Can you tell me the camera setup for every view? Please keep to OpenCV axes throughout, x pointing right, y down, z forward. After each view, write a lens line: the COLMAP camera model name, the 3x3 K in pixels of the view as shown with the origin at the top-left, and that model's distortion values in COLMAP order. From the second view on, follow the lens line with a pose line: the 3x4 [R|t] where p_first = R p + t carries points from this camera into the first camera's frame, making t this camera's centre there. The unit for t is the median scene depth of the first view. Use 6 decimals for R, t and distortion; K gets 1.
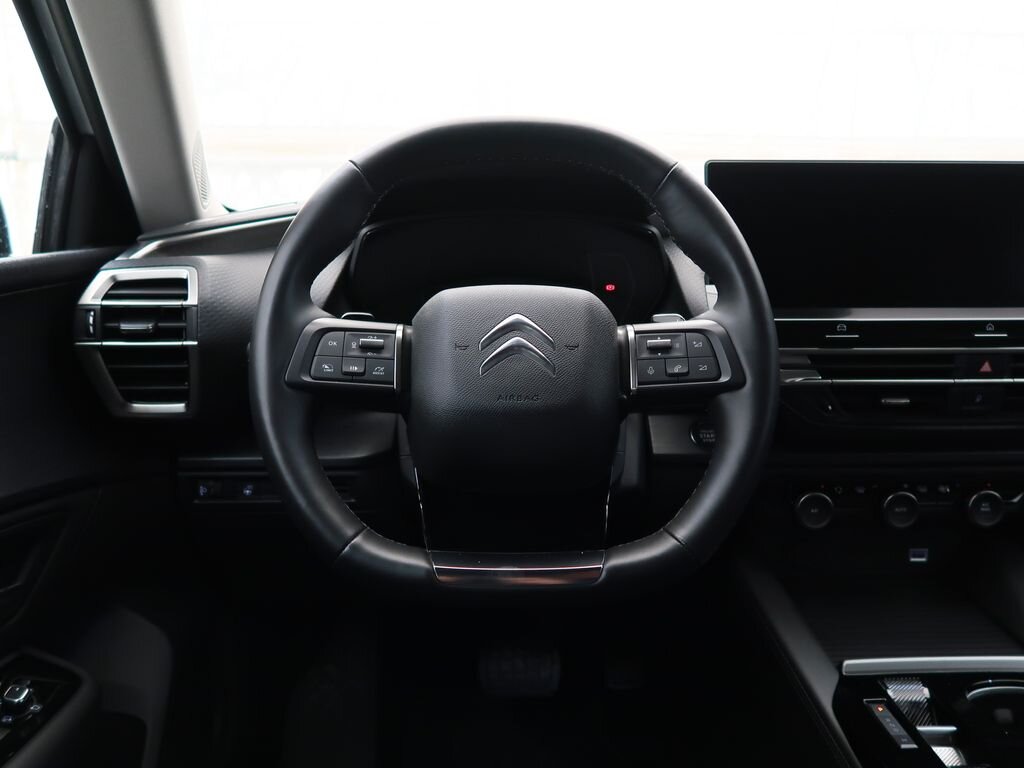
lens RADIAL K [[921.0, 0, 512.0], [0, 921.0, 384.0], [0, 0, 1]] dist [-0.026431, 0.001871]
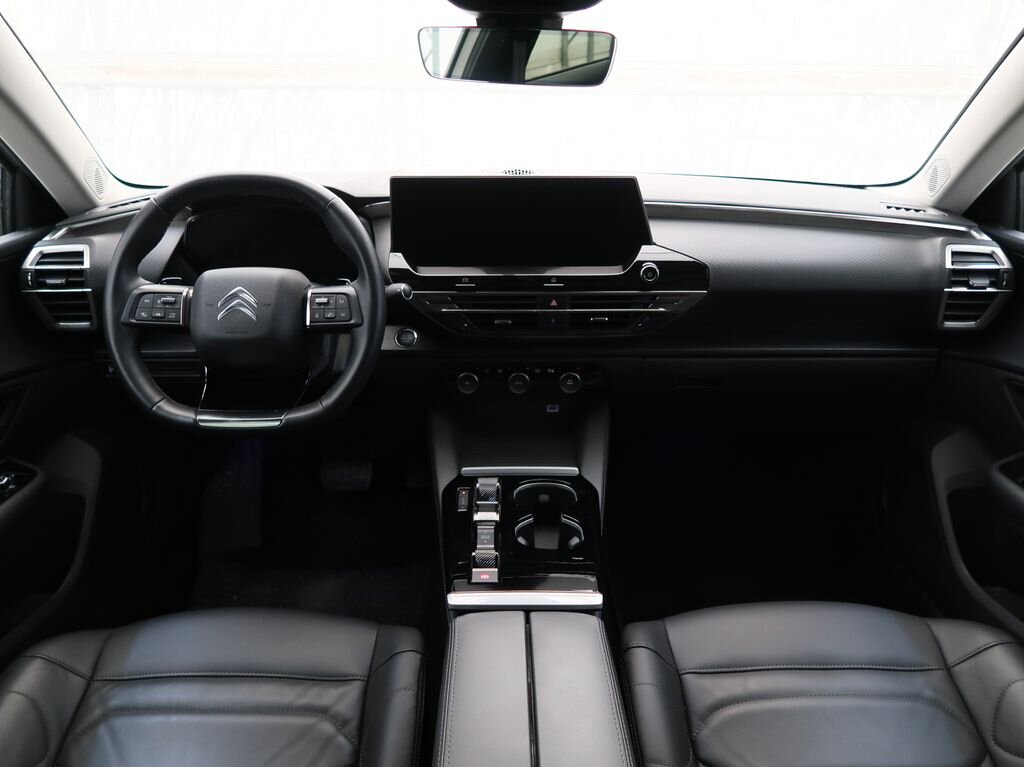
lens RADIAL K [[831.5, 0, 512.0], [0, 831.5, 383.5], [0, 0, 1]] dist [-0.017014, -0.004174]
pose [[0.999865, 0.005961, -0.015331, 0.535024], [-0.003115, 0.983787, 0.179316, -0.170136], [0.016151, -0.179244, 0.983672, -0.633800]]
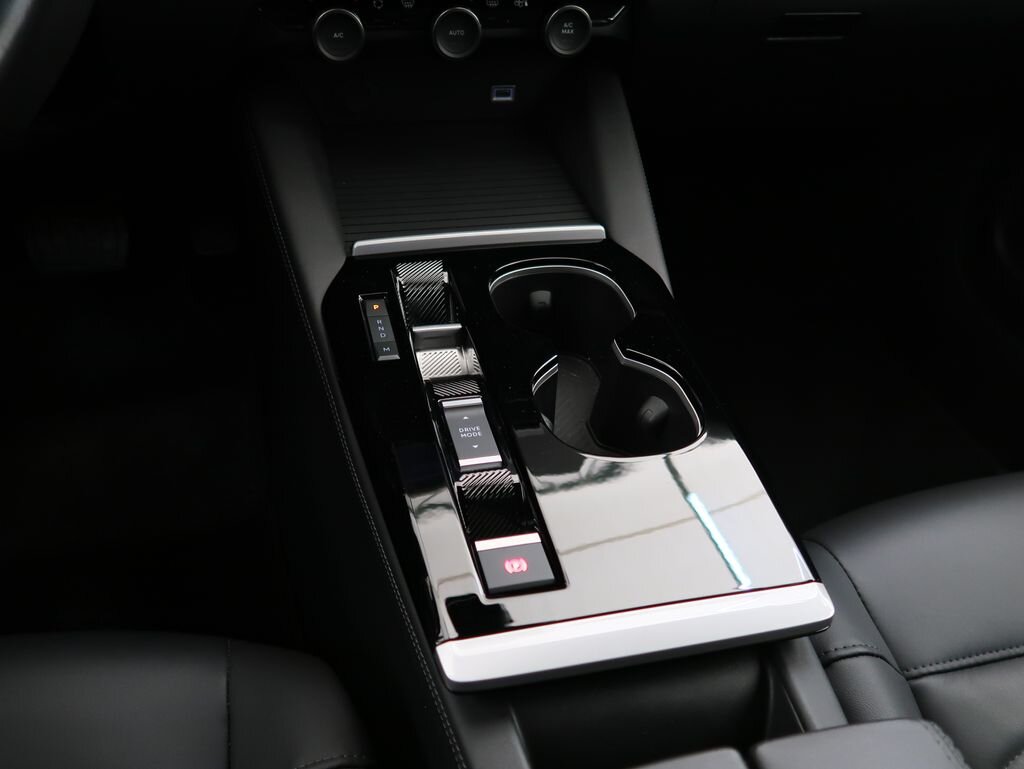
lens RADIAL K [[866.2, 0, 471.3], [0, 866.2, 414.9], [0, 0, 1]] dist [-0.014602, -0.004791]
pose [[0.978833, -0.092291, 0.182669, 0.344785], [-0.017521, 0.851485, 0.524086, 0.042596], [-0.203908, -0.516194, 0.831845, 0.318664]]
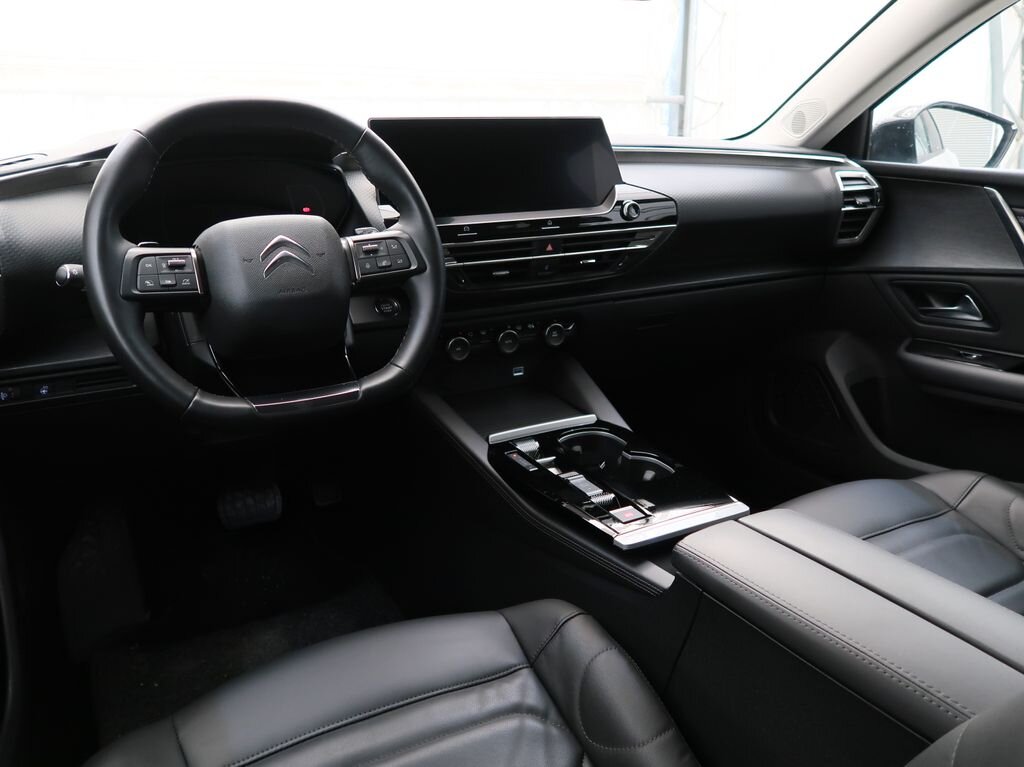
lens RADIAL K [[831.5, 0, 512.0], [0, 831.5, 383.5], [0, 0, 1]] dist [-0.017014, -0.004174]
pose [[0.888904, -0.144570, 0.434684, -0.256604], [0.089585, 0.985435, 0.144544, 0.000505], [-0.449249, -0.089545, 0.888908, -0.361433]]
